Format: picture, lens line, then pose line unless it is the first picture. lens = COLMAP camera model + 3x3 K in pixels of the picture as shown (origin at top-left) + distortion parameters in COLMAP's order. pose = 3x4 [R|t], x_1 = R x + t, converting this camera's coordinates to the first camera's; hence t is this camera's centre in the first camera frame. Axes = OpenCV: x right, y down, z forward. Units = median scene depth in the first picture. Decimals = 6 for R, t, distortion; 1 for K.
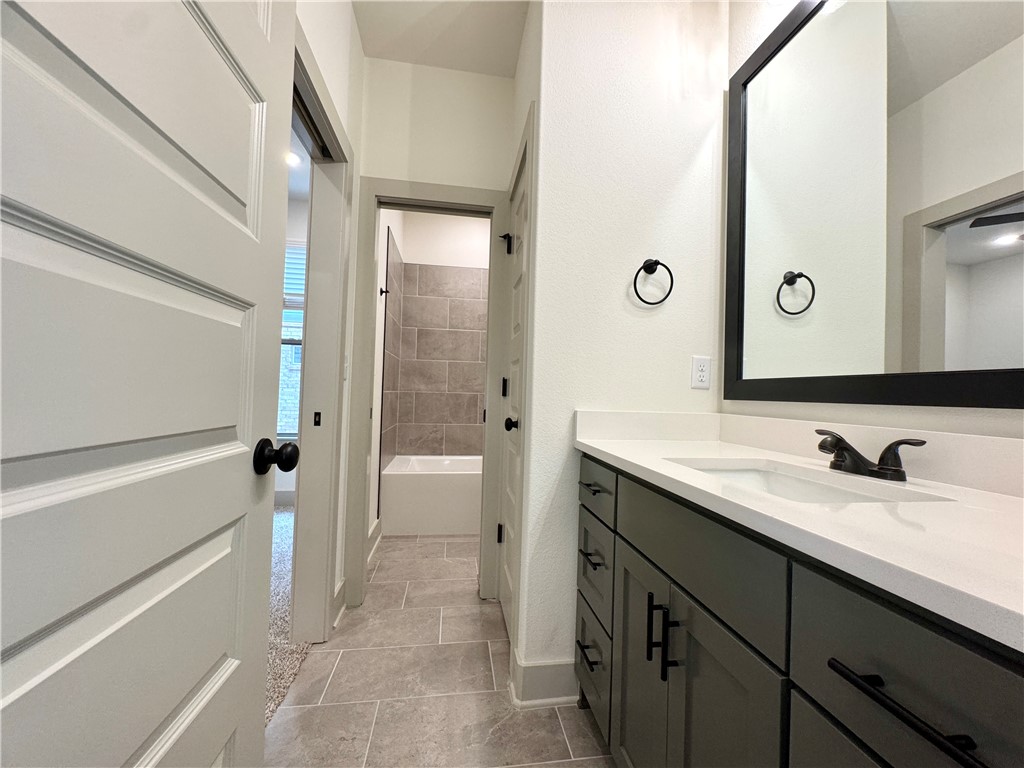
lens RADIAL K [[411.1, 0, 512.4], [0, 411.1, 381.0], [0, 0, 1]] dist [-0.003992, -0.000010]
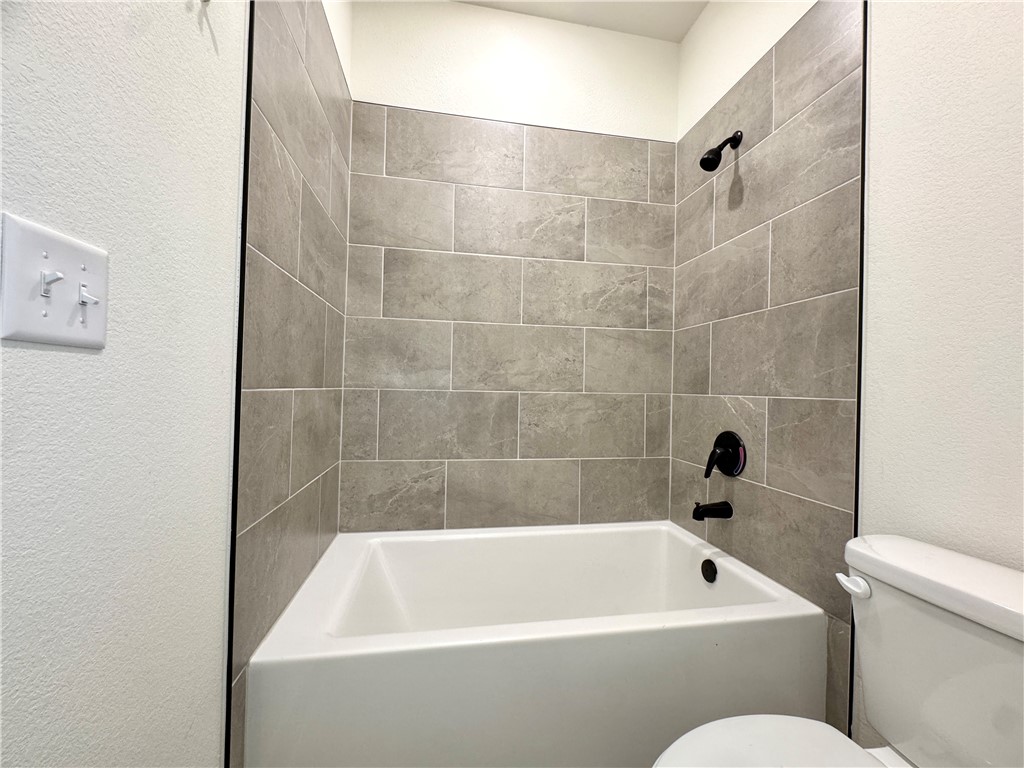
lens RADIAL K [[411.1, 0, 506.2], [0, 411.1, 388.3], [0, 0, 1]] dist [-0.003992, -0.000010]
pose [[0.999989, -0.001051, 0.004549, -0.100223], [0.000924, 0.999615, 0.027738, 0.012652], [-0.004577, -0.027733, 0.999605, 0.544184]]
